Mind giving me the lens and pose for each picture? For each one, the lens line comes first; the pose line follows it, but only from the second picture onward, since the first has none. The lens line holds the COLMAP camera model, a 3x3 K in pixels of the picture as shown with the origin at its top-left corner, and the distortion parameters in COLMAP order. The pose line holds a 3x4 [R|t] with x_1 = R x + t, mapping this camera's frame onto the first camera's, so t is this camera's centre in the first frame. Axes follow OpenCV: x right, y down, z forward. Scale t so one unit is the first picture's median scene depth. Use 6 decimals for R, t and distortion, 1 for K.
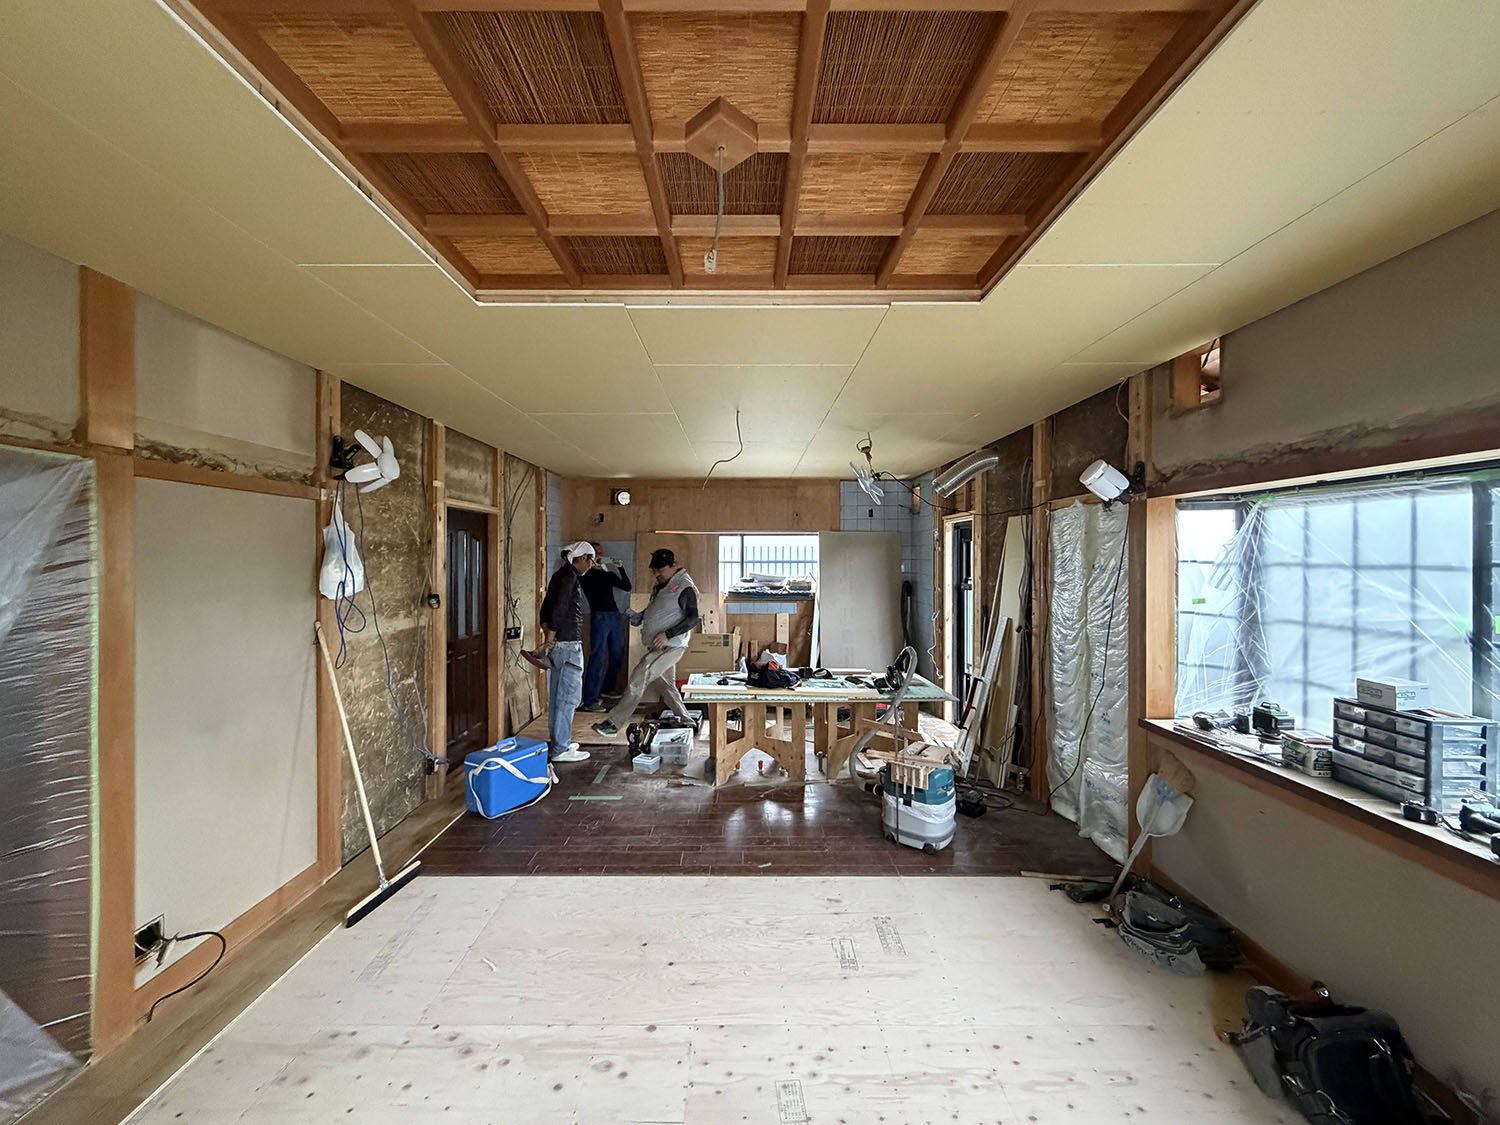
lens RADIAL K [[619.7, 0, 748.3], [0, 619.7, 559.0], [0, 0, 1]] dist [0.010312, -0.000129]
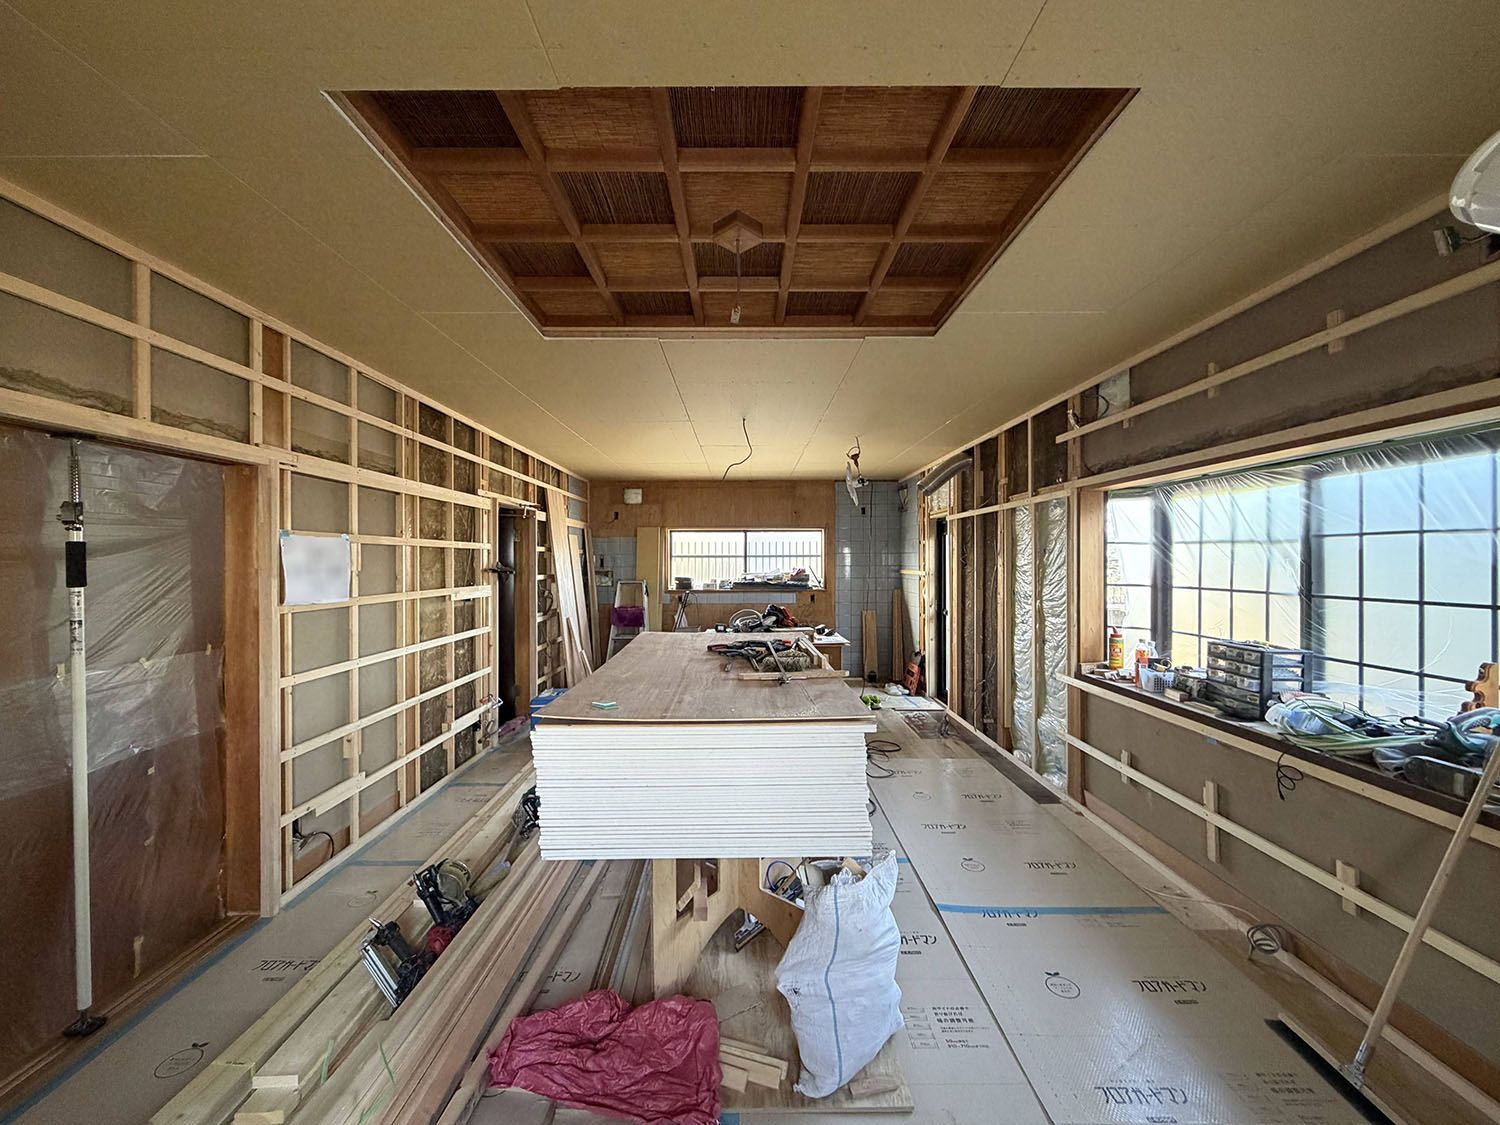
lens RADIAL K [[619.7, 0, 748.8], [0, 619.7, 562.8], [0, 0, 1]] dist [0.010312, -0.000129]
pose [[0.999998, -0.002003, -0.000669, -0.013522], [0.002003, 0.999998, -0.000726, 0.064373], [0.000670, 0.000725, 1.000000, -0.322830]]
